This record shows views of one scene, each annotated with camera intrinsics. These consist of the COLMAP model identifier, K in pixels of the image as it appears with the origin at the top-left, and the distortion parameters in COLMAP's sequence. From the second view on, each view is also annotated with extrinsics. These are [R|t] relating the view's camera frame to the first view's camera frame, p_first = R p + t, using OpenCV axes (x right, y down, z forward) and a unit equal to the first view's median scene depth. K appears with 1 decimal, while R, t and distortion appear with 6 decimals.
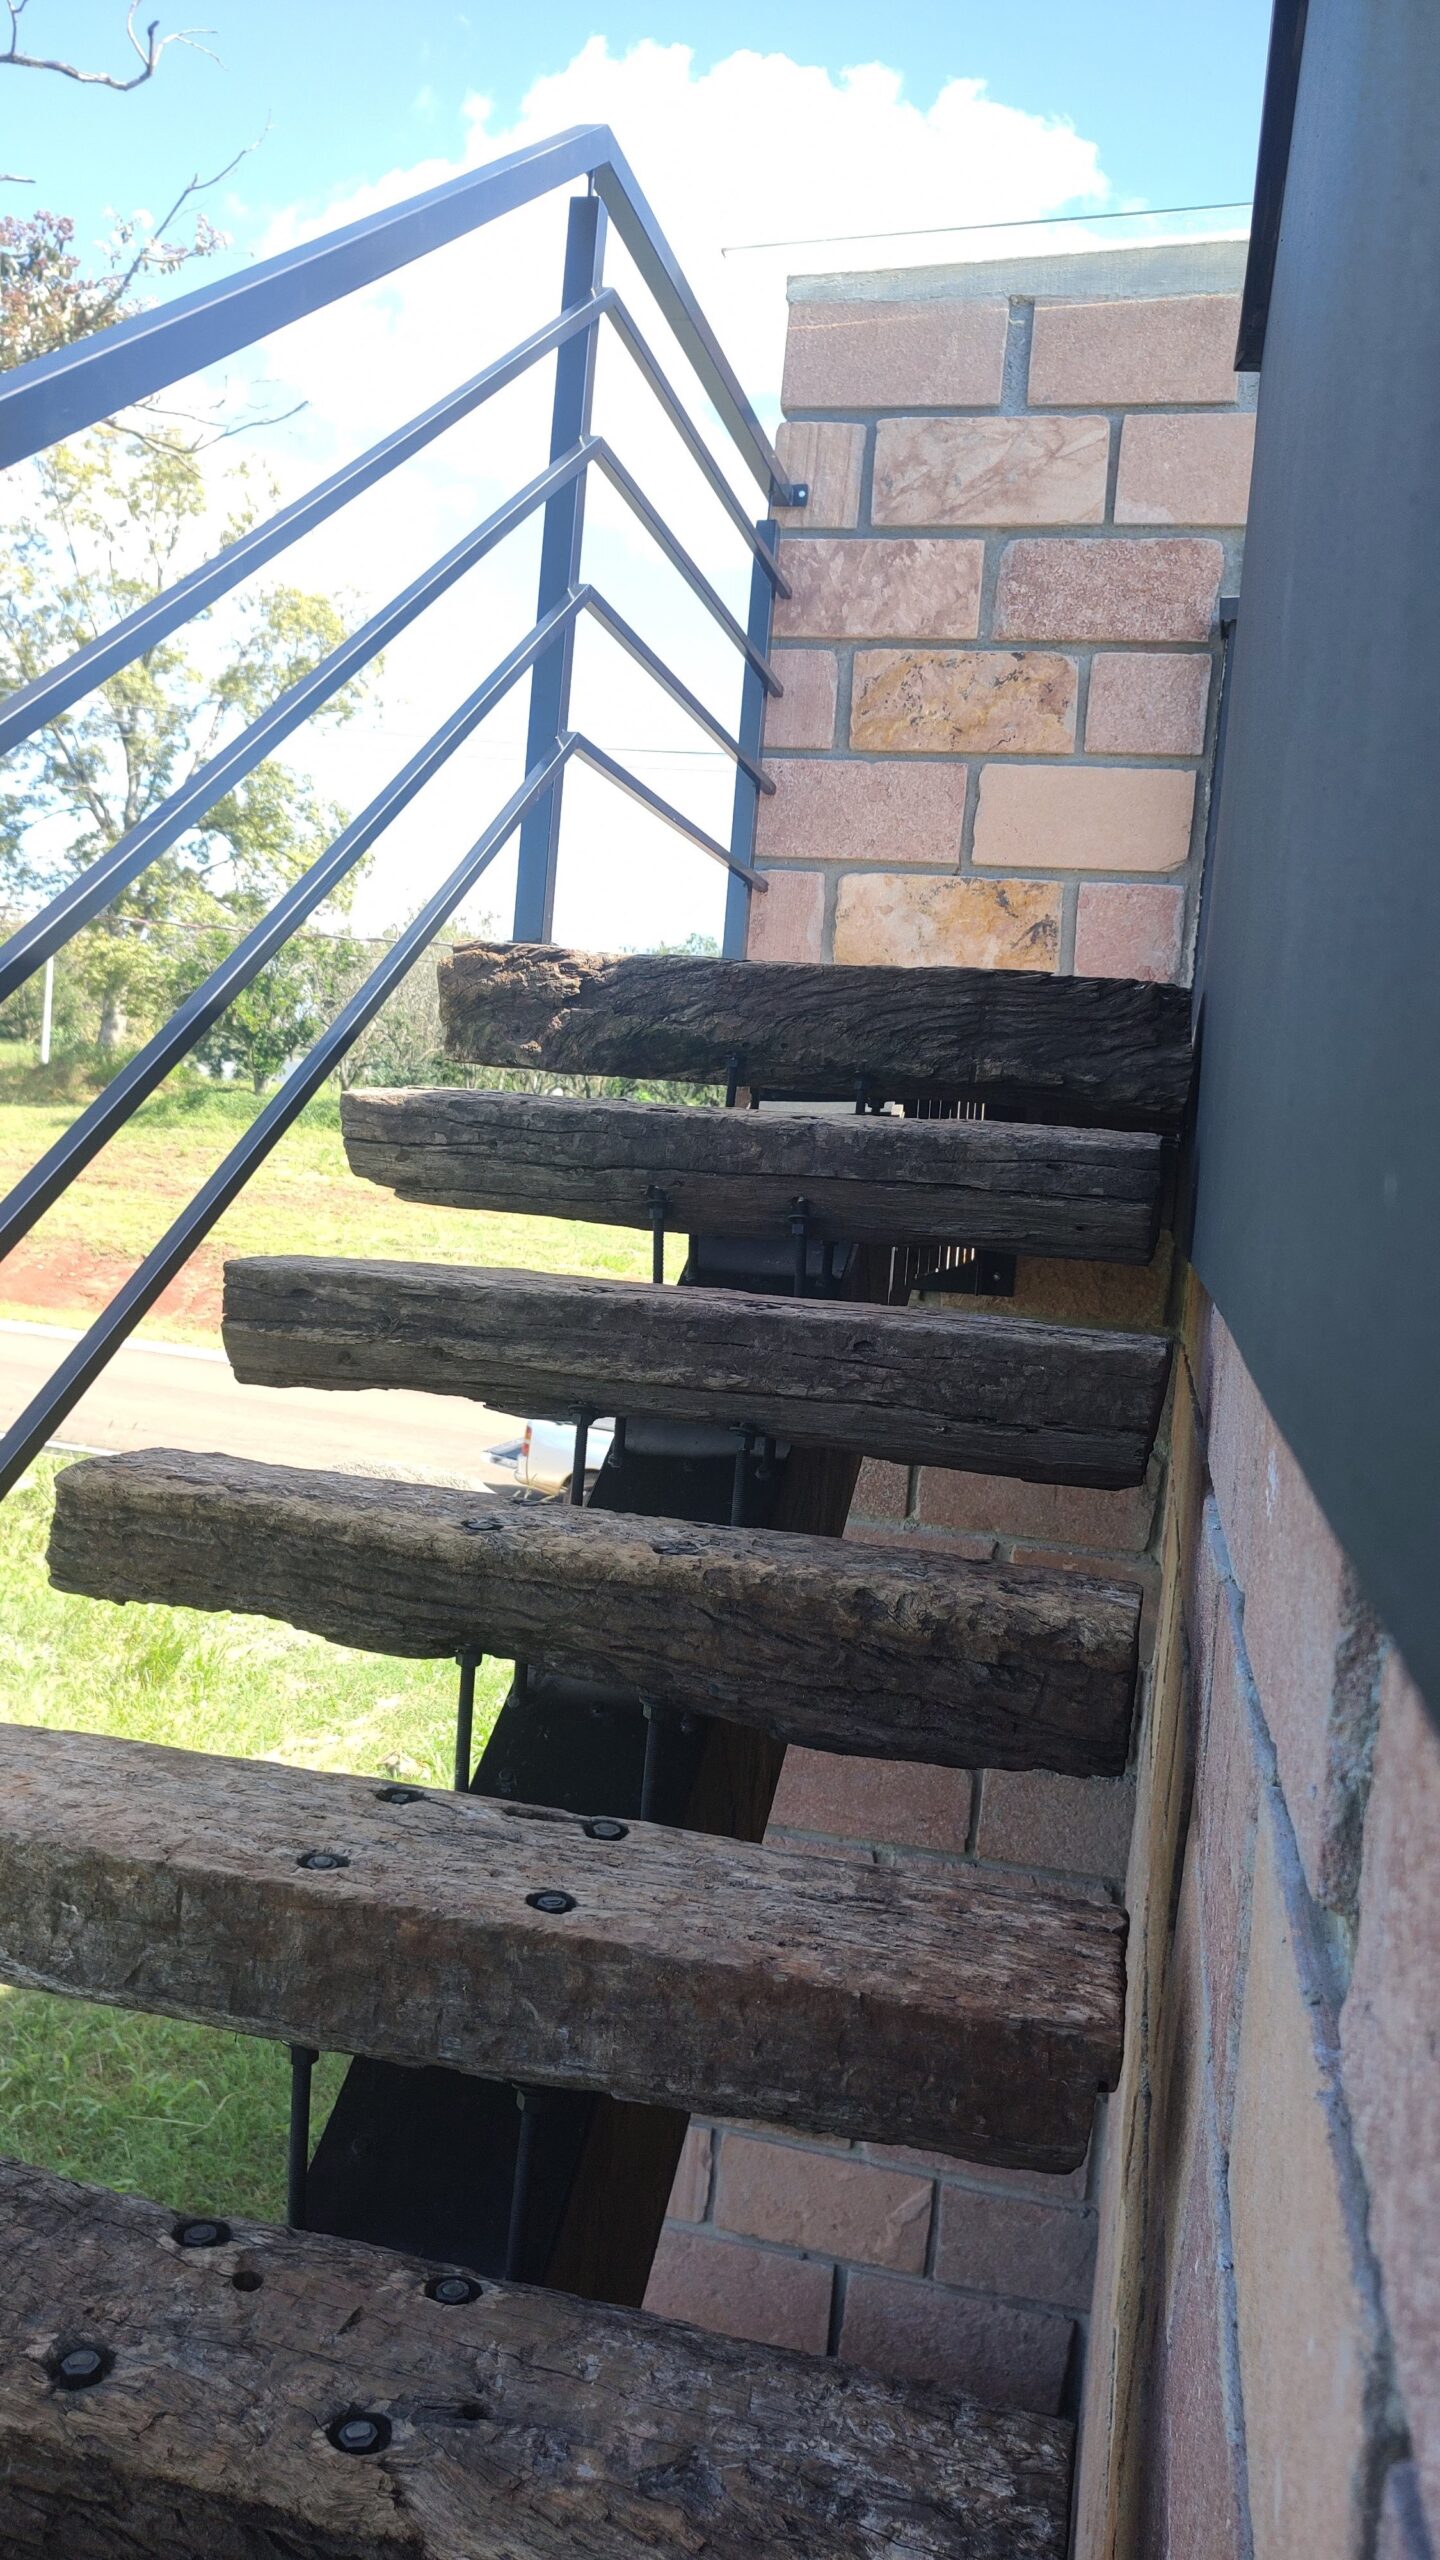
lens RADIAL K [[1831.6, 0, 726.8], [0, 1831.6, 1274.6], [0, 0, 1]] dist [0.030626, -0.033519]
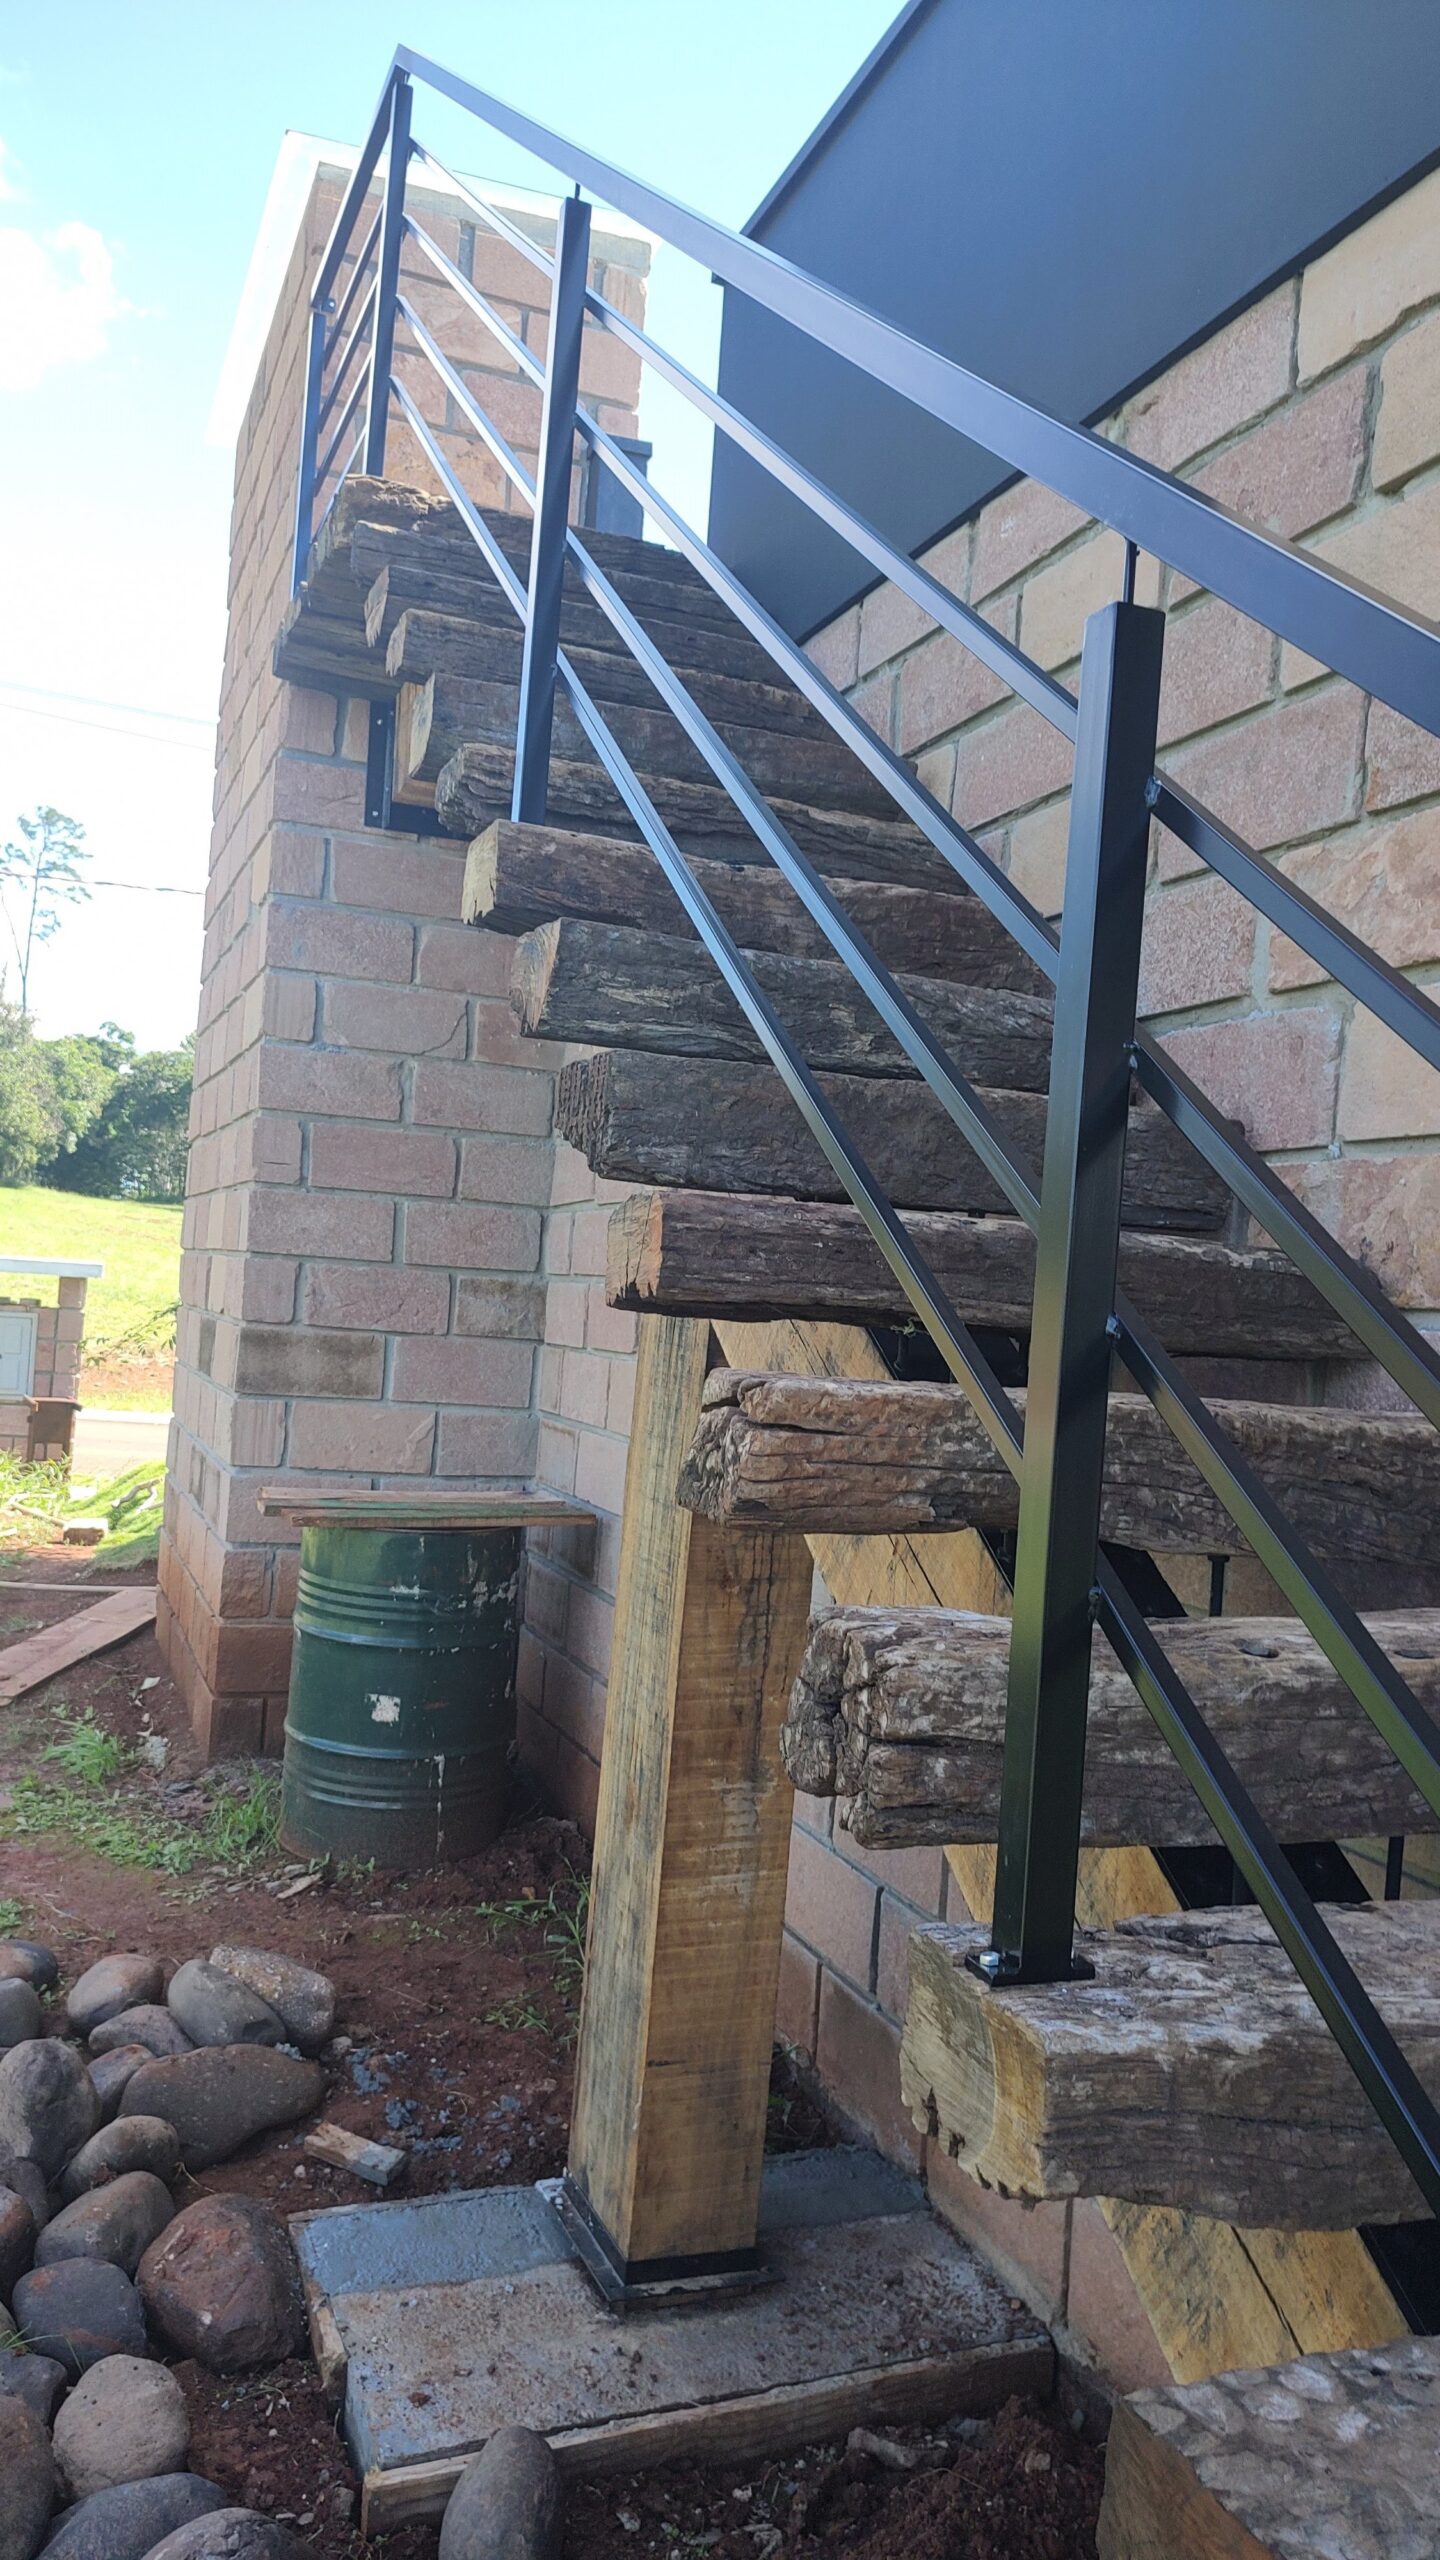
lens RADIAL K [[1814.3, 0, 737.0], [0, 1814.3, 1272.9], [0, 0, 1]] dist [0.023272, -0.023523]
pose [[0.818543, -0.020112, 0.574092, -0.582841], [0.031280, 0.999465, -0.009584, 0.415076], [-0.573592, 0.025803, 0.818734, -0.425206]]
